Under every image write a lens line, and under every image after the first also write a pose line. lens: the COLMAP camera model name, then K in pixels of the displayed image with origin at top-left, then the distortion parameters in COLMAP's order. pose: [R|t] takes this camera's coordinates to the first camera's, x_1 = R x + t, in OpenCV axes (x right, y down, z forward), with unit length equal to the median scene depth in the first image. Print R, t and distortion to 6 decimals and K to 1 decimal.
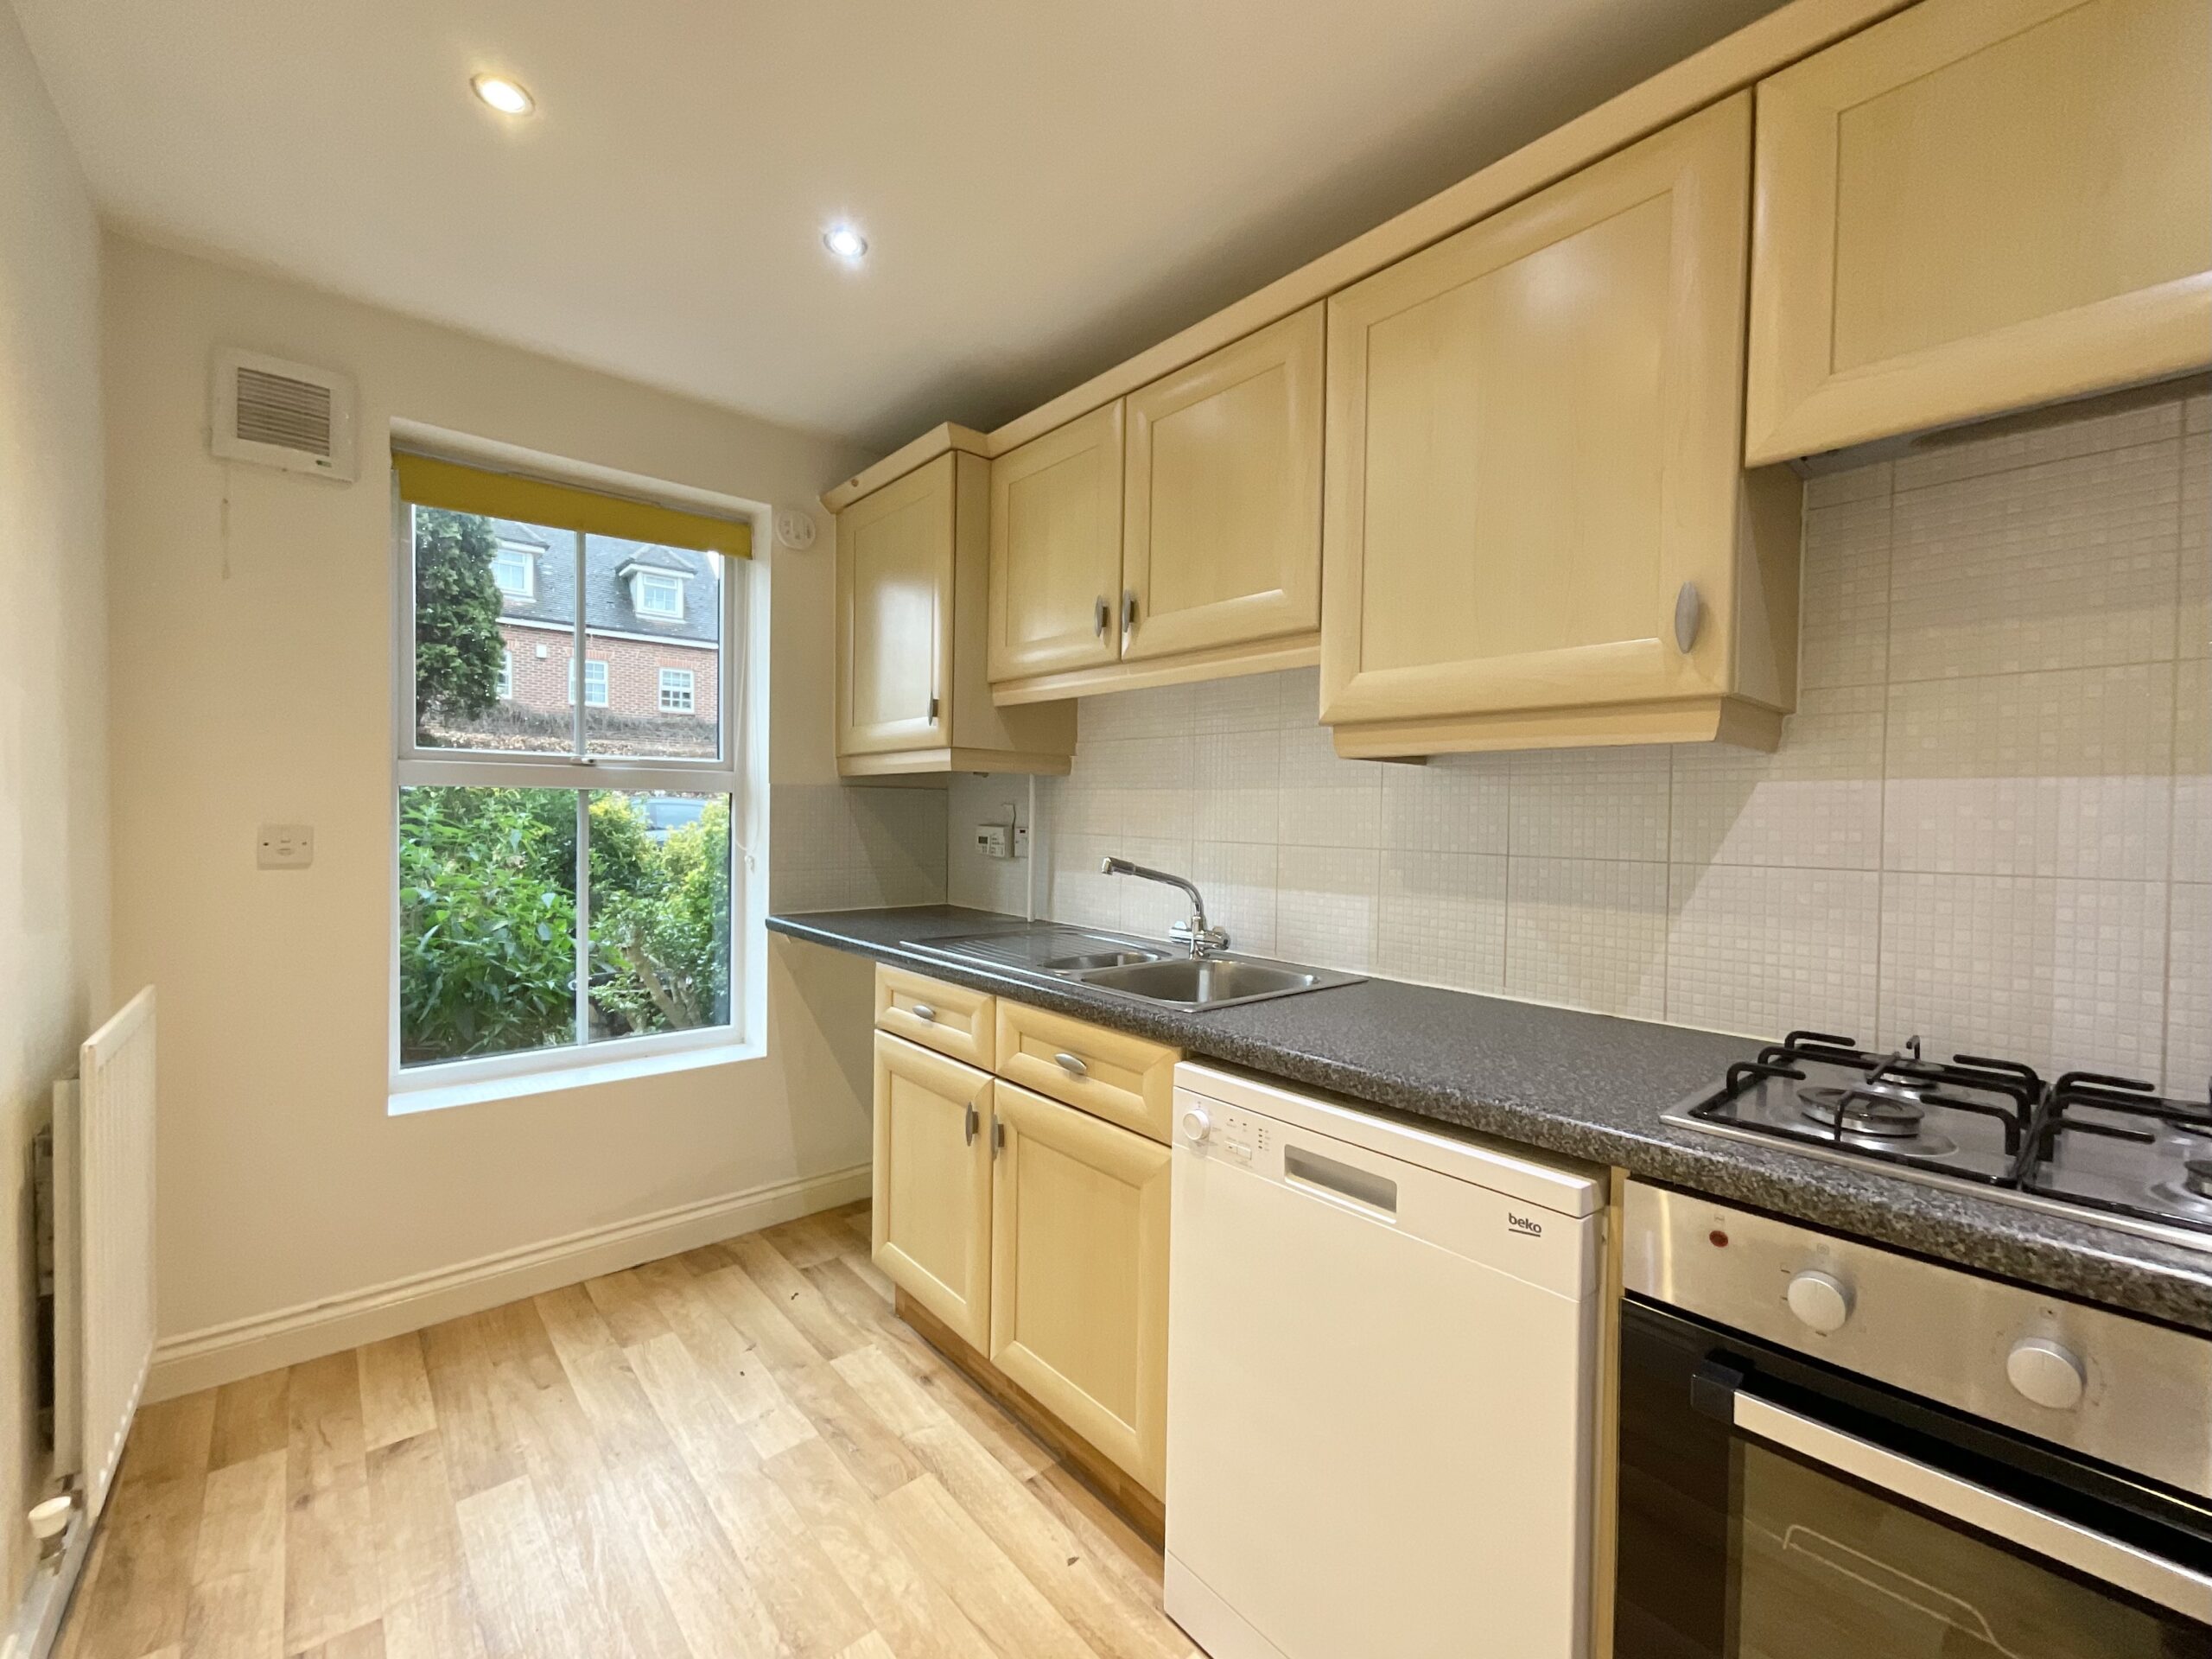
lens RADIAL K [[899.2, 0, 1106.0], [0, 899.2, 829.5], [0, 0, 1]] dist [-0.002080, -0.000377]
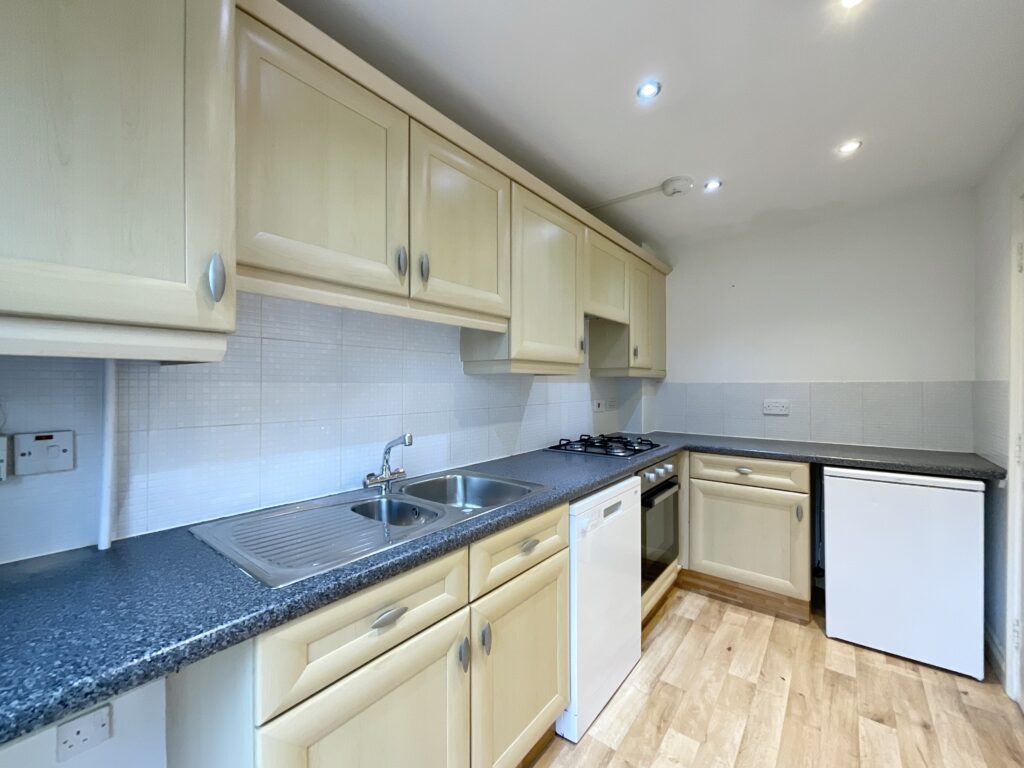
lens RADIAL K [[416.3, 0, 512.0], [0, 416.3, 384.0], [0, 0, 1]] dist [-0.002080, -0.000377]
pose [[-0.173995, -0.025130, 0.984426, -0.753574], [0.008243, 0.999602, 0.026975, -0.073173], [-0.984712, 0.012808, -0.173718, 1.063359]]
